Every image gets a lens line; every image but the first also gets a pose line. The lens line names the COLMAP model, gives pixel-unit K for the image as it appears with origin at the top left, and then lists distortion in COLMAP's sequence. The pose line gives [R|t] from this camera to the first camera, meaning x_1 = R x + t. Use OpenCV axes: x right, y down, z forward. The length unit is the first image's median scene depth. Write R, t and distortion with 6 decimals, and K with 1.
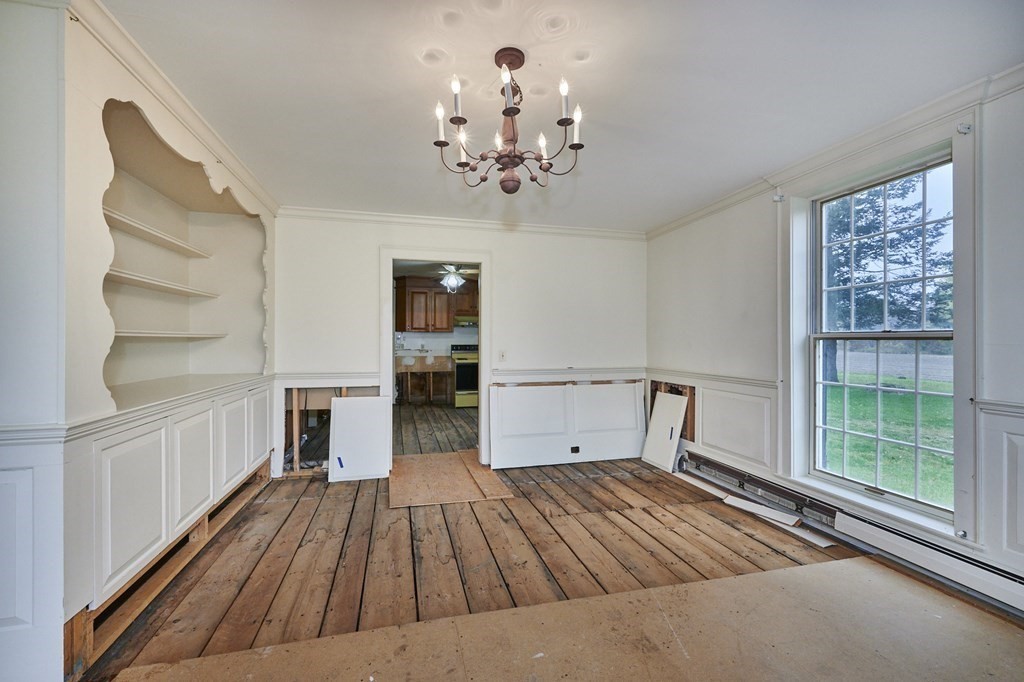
lens RADIAL K [[442.5, 0, 512.0], [0, 442.5, 341.0], [0, 0, 1]] dist [0.000778, 0.000049]
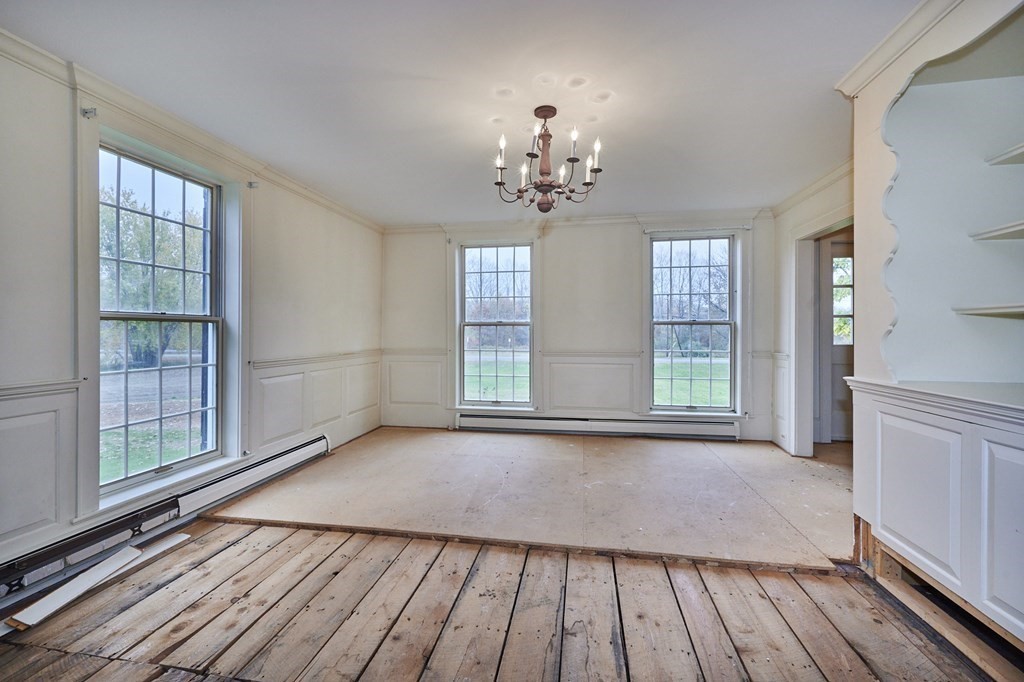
lens RADIAL K [[448.9, 0, 506.1], [0, 448.9, 335.1], [0, 0, 1]] dist [0.000099, 0.000135]
pose [[-0.911643, -0.004106, 0.410962, -0.328036], [-0.000023, 0.999951, 0.009940, 0.019466], [-0.410982, 0.009052, -0.911598, 1.641622]]
